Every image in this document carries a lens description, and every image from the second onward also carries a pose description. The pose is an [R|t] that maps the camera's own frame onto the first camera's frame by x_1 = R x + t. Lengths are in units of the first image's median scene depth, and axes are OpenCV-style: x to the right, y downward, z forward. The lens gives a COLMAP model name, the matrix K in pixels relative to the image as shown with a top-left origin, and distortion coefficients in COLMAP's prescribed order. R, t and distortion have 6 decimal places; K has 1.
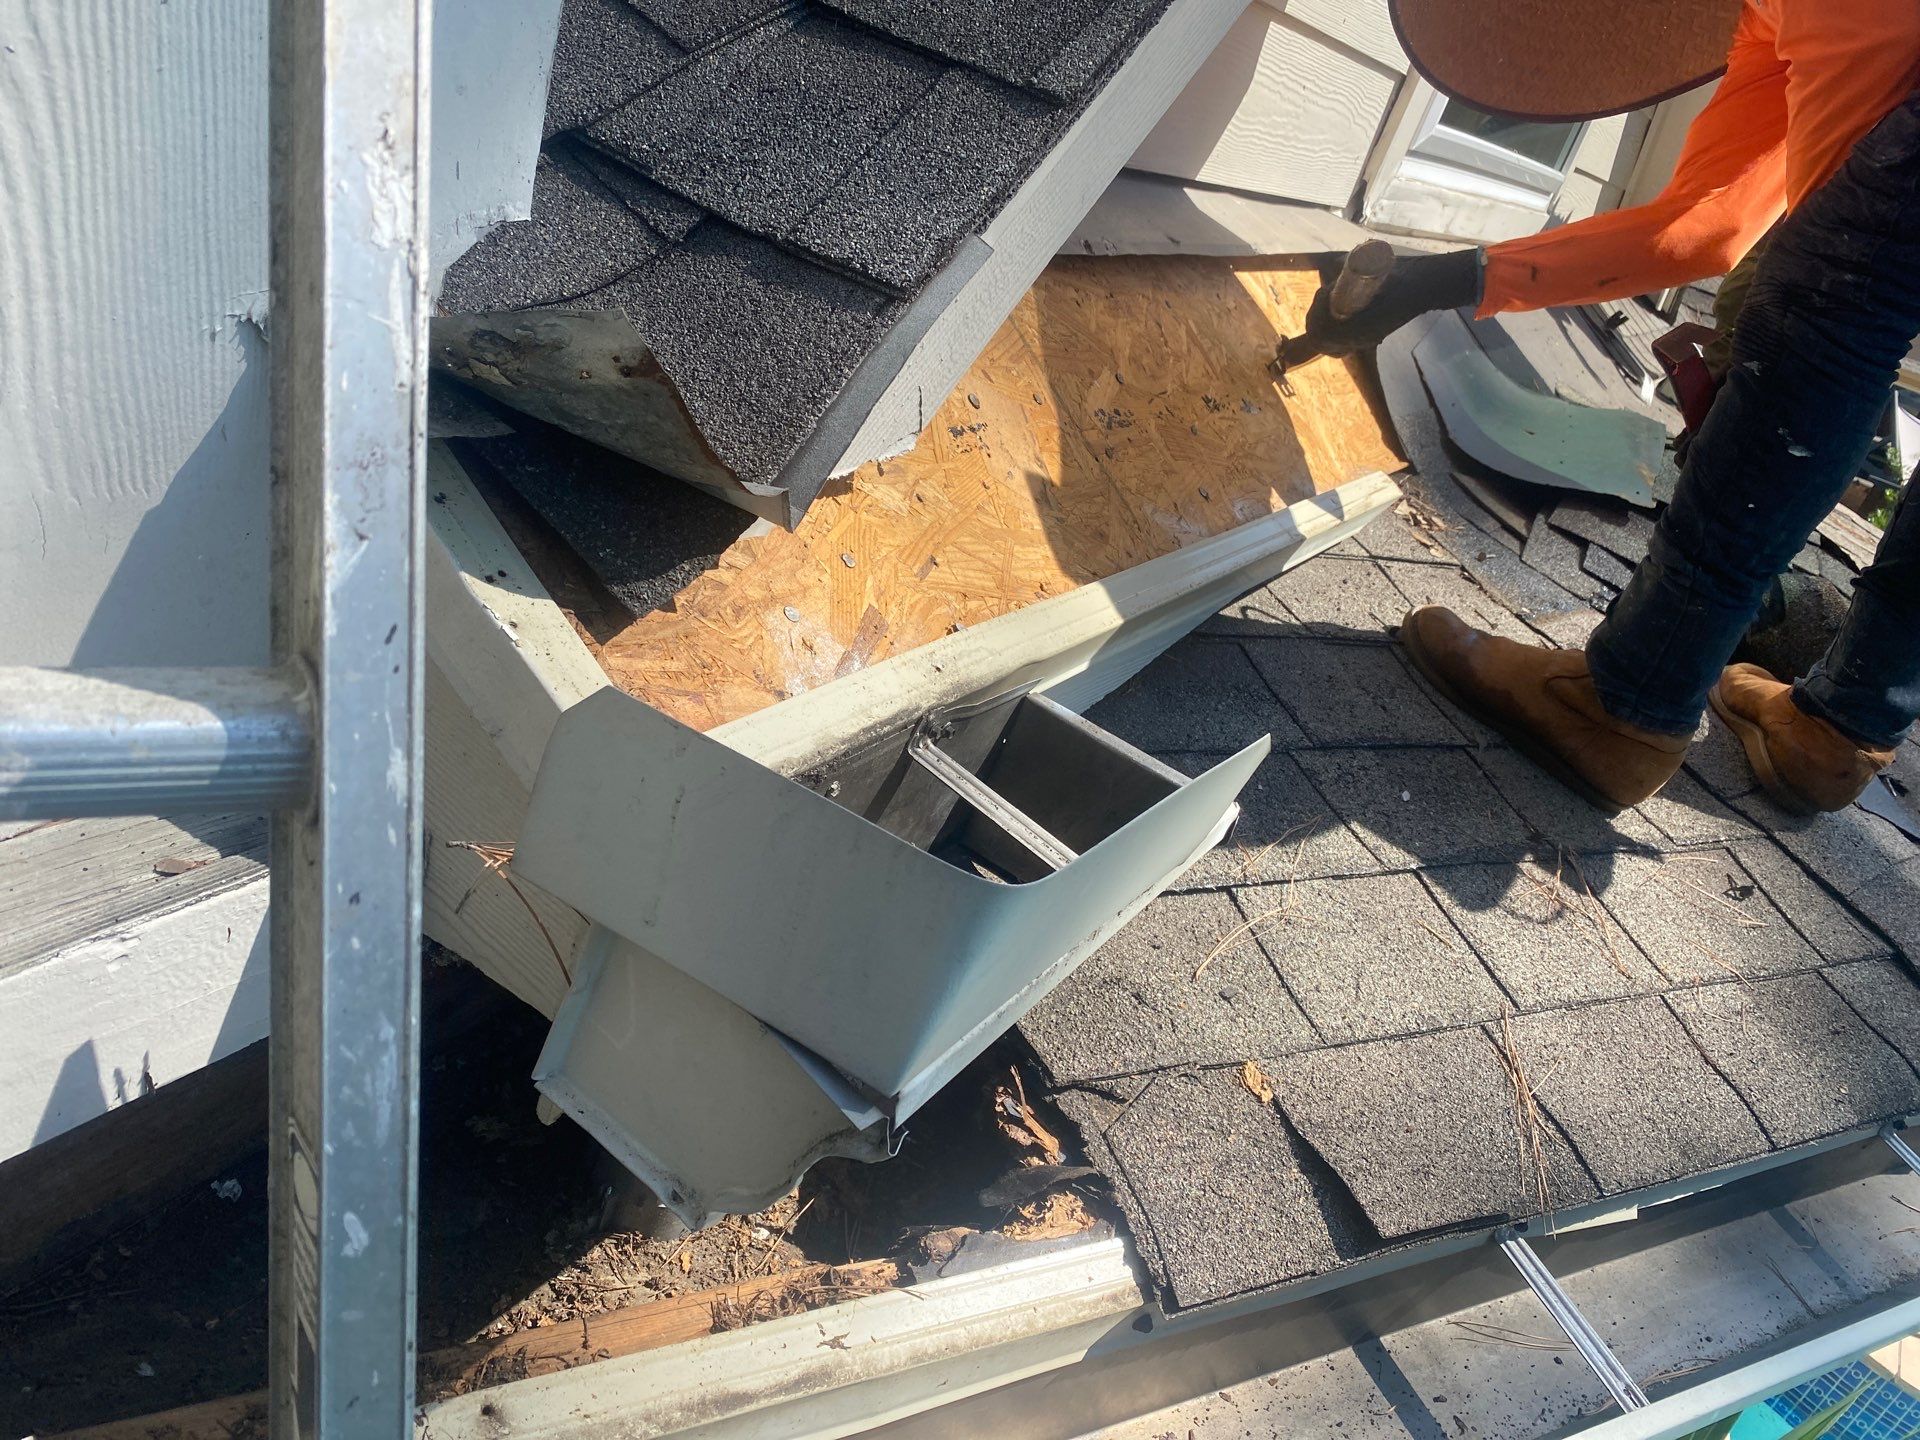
lens RADIAL K [[1465.7, 0, 932.4], [0, 1465.7, 740.9], [0, 0, 1]] dist [0.034047, -0.042894]
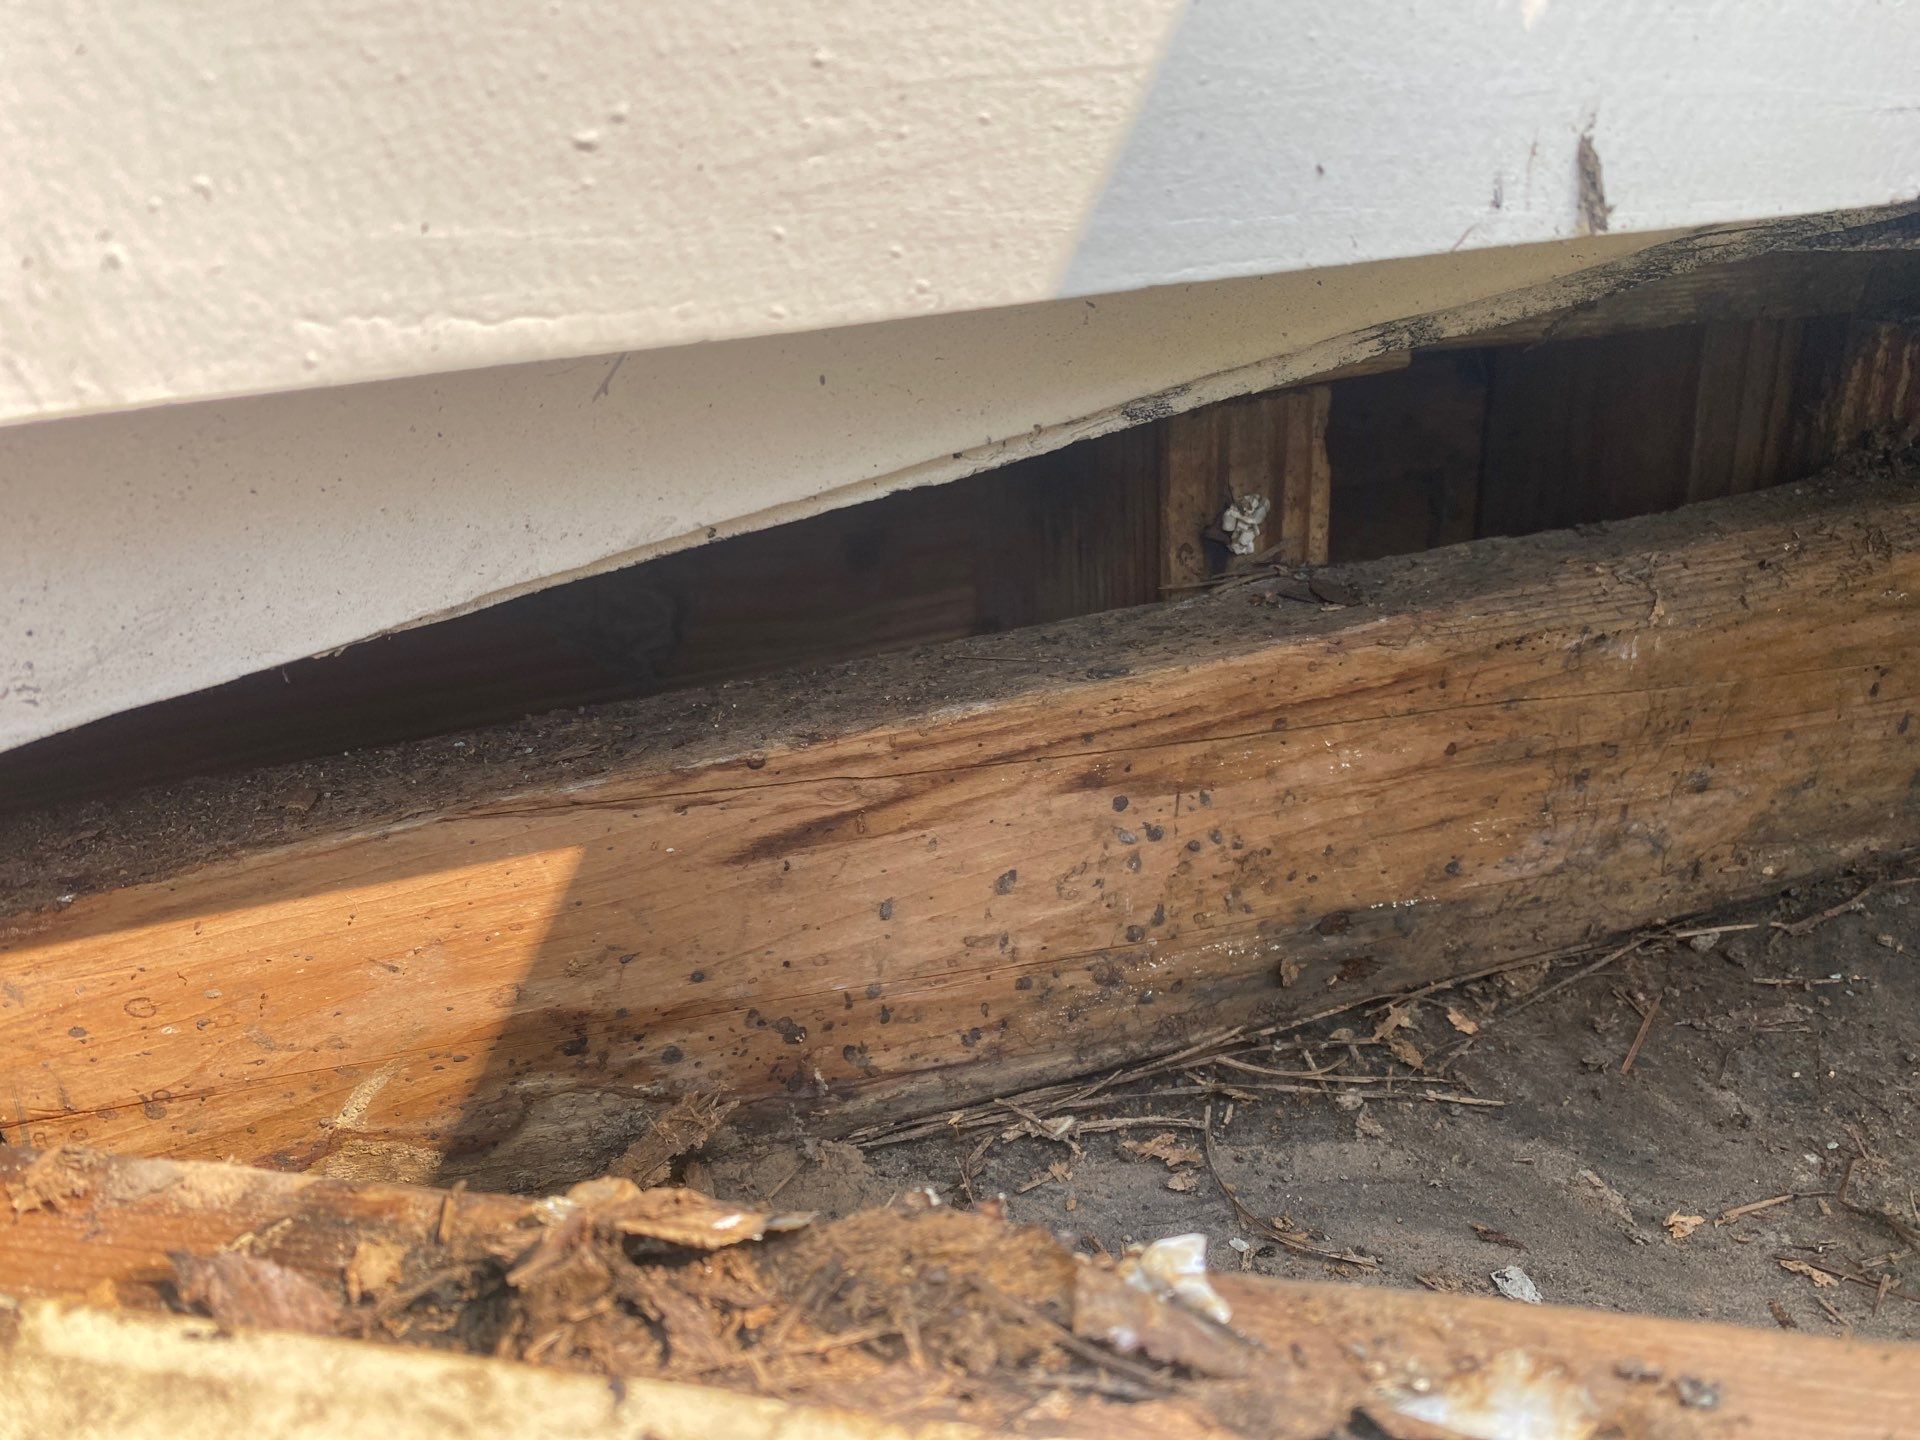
lens RADIAL K [[1465.7, 0, 960.5], [0, 1465.7, 703.8], [0, 0, 1]] dist [0.034047, -0.042894]
pose [[0.694191, -0.040466, -0.718652, -0.327452], [-0.053069, 0.992824, -0.107167, 0.298123], [0.717832, 0.112532, 0.687062, 0.573806]]
